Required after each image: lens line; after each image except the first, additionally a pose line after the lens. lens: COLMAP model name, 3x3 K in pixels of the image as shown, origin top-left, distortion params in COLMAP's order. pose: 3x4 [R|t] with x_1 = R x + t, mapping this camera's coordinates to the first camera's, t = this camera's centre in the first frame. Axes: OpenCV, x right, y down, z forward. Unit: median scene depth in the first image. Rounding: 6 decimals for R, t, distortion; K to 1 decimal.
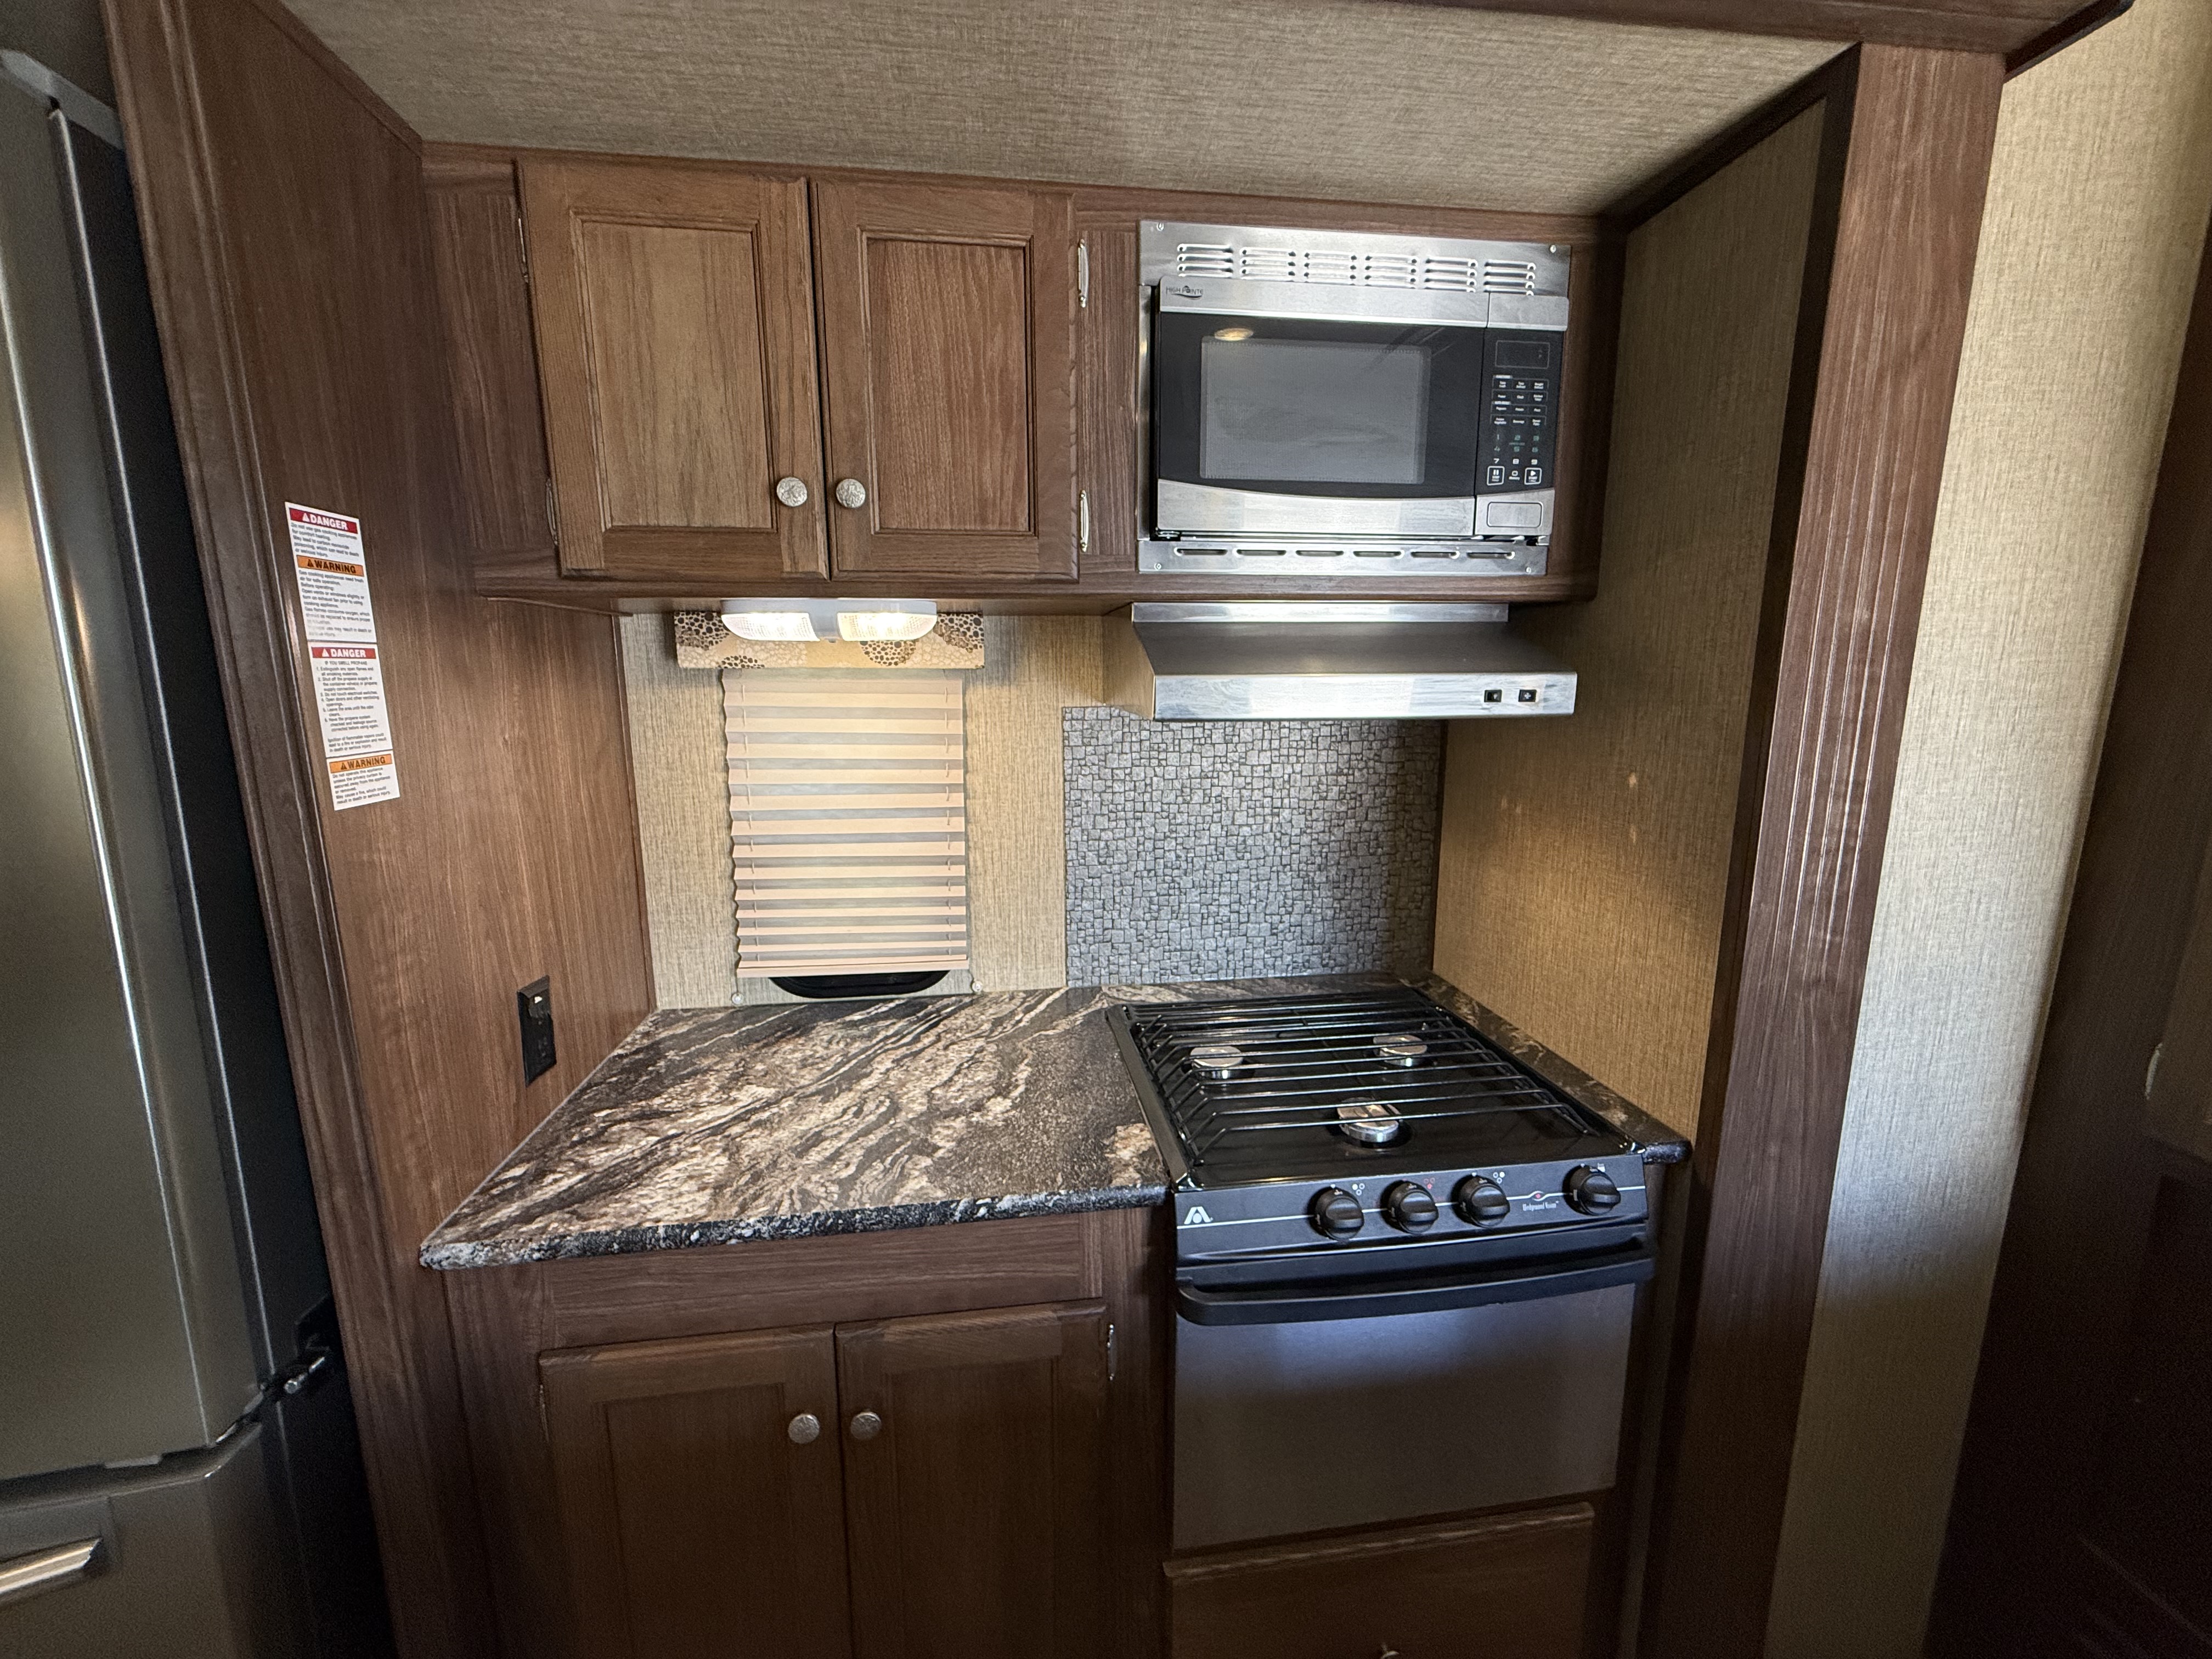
lens RADIAL K [[880.5, 0, 1103.0], [0, 880.5, 827.2], [0, 0, 1]] dist [0.000576, 0.000036]
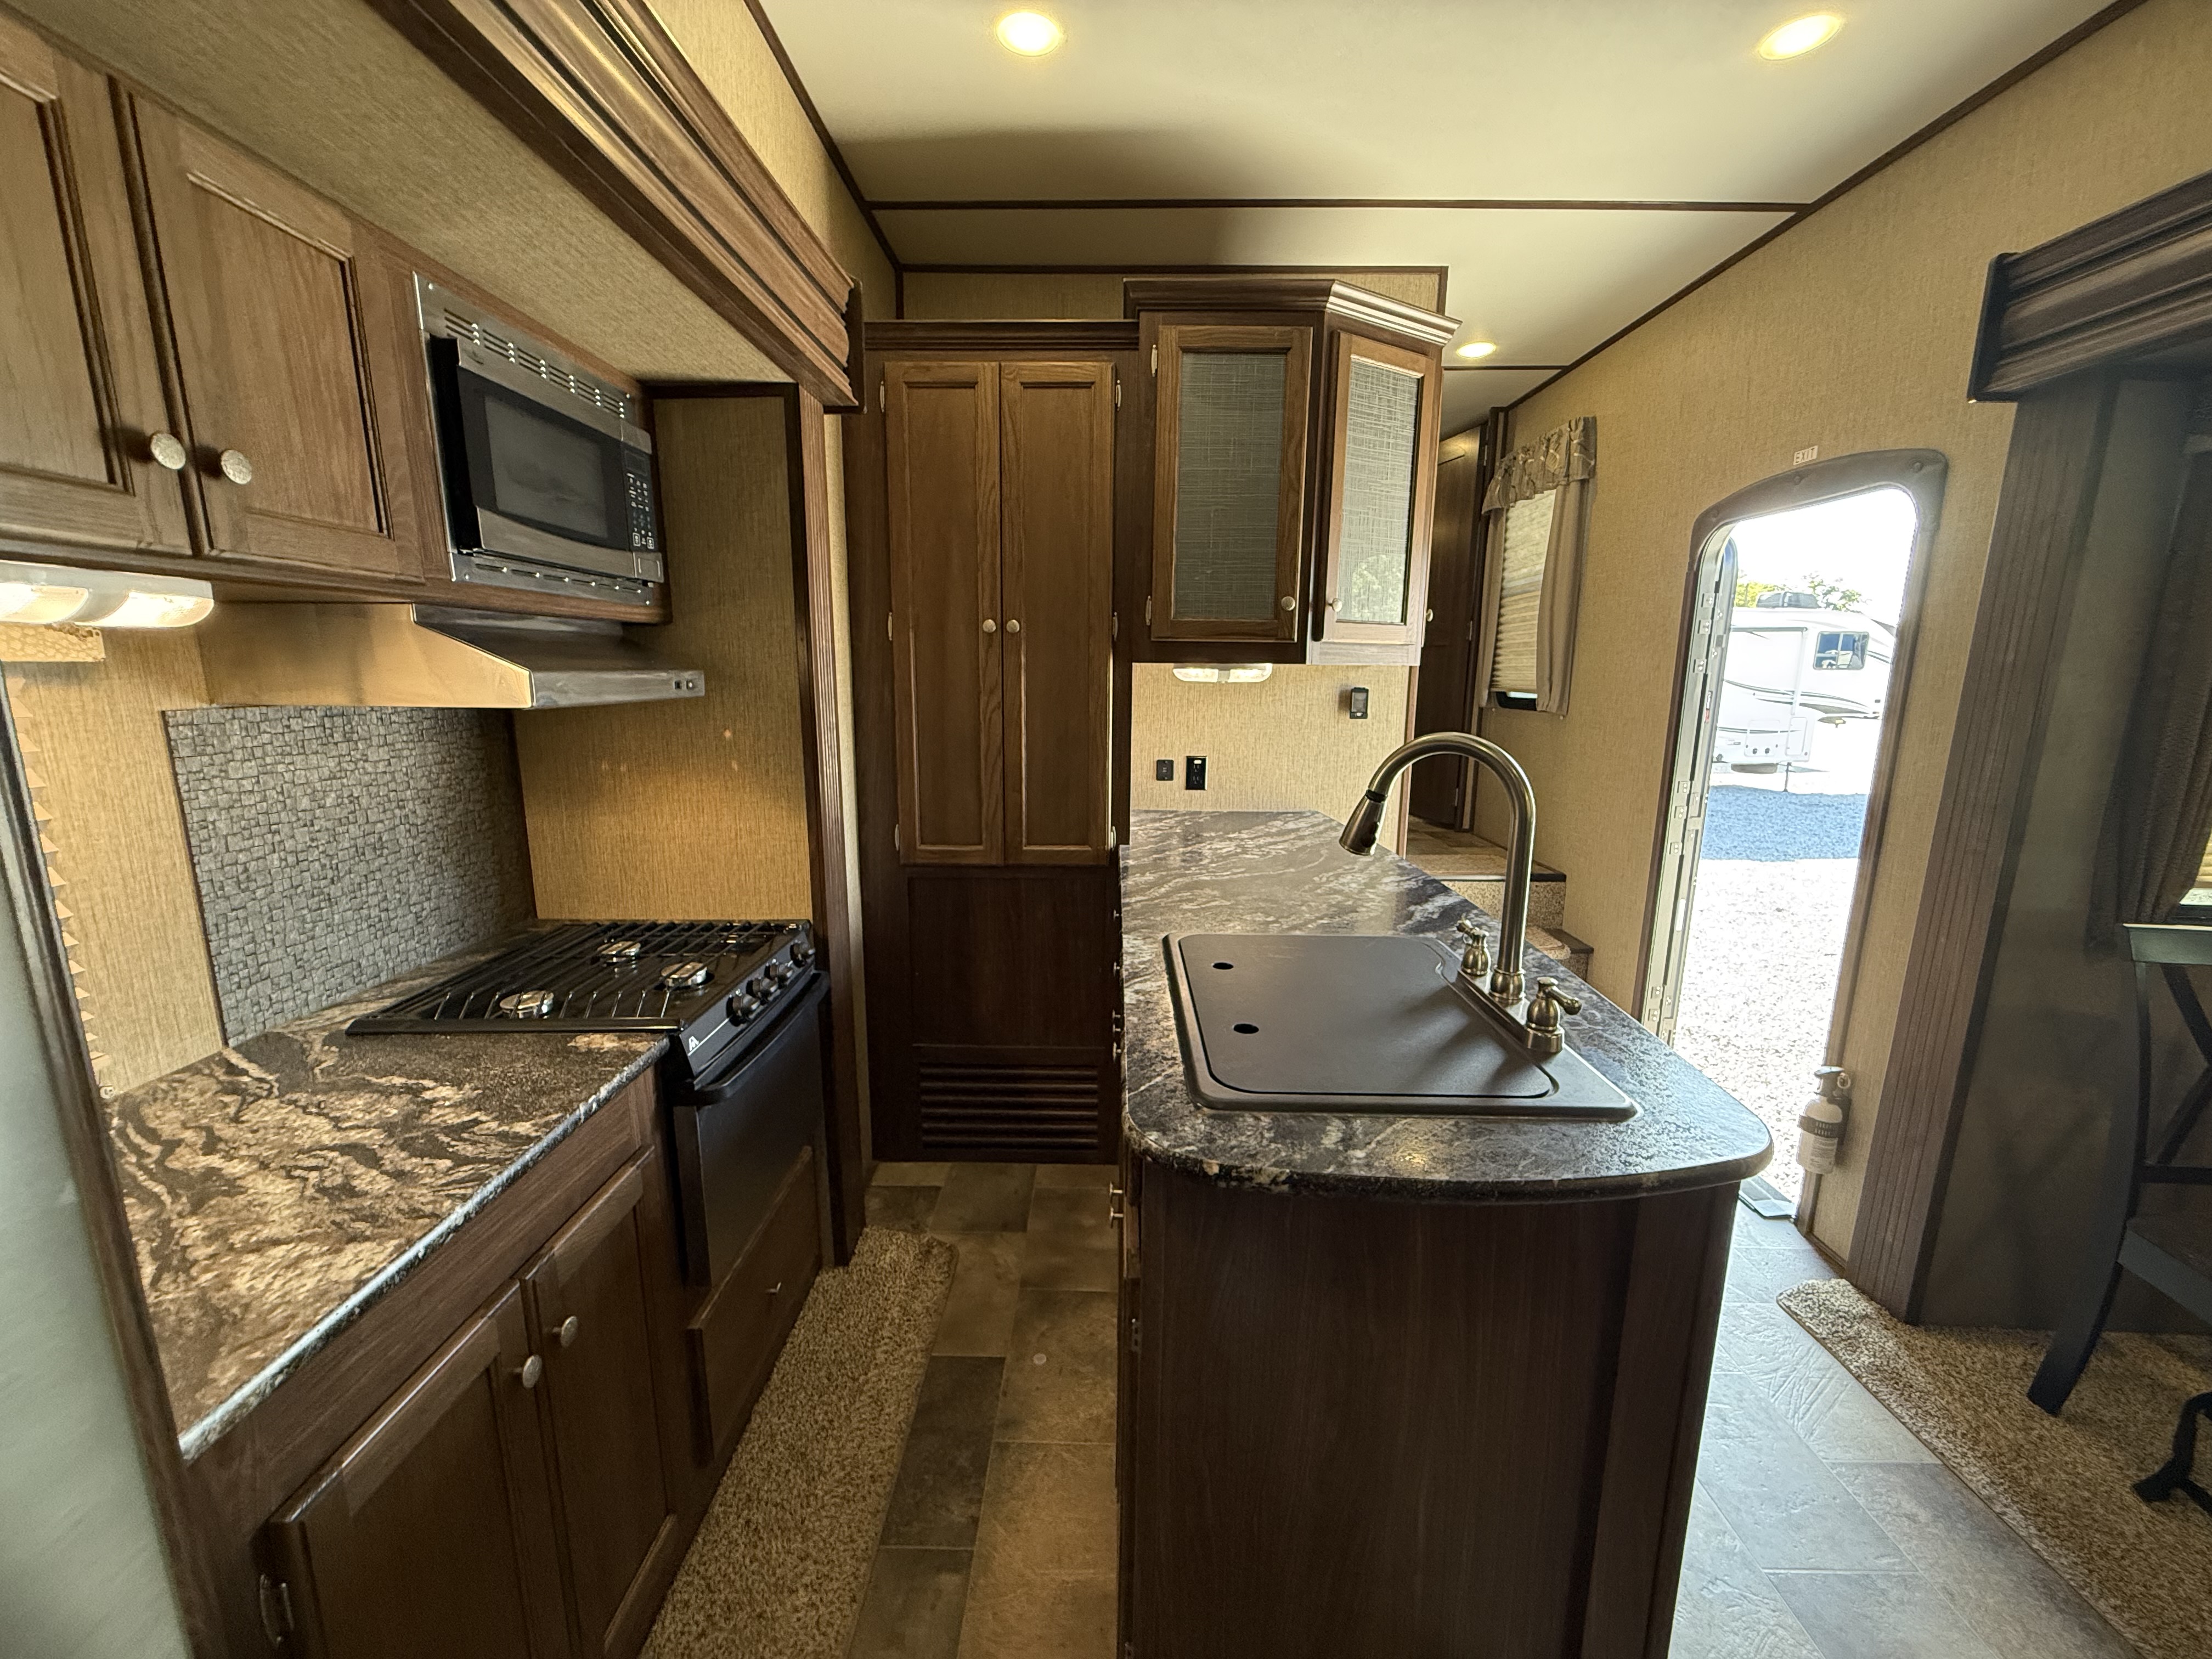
lens RADIAL K [[880.5, 0, 1103.5], [0, 880.5, 828.2], [0, 0, 1]] dist [0.000576, 0.000036]
pose [[0.145264, -0.169921, 0.974692, -1.046269], [0.171208, 0.974597, 0.144388, 0.002012], [-0.974467, 0.145901, 0.170666, 0.036406]]
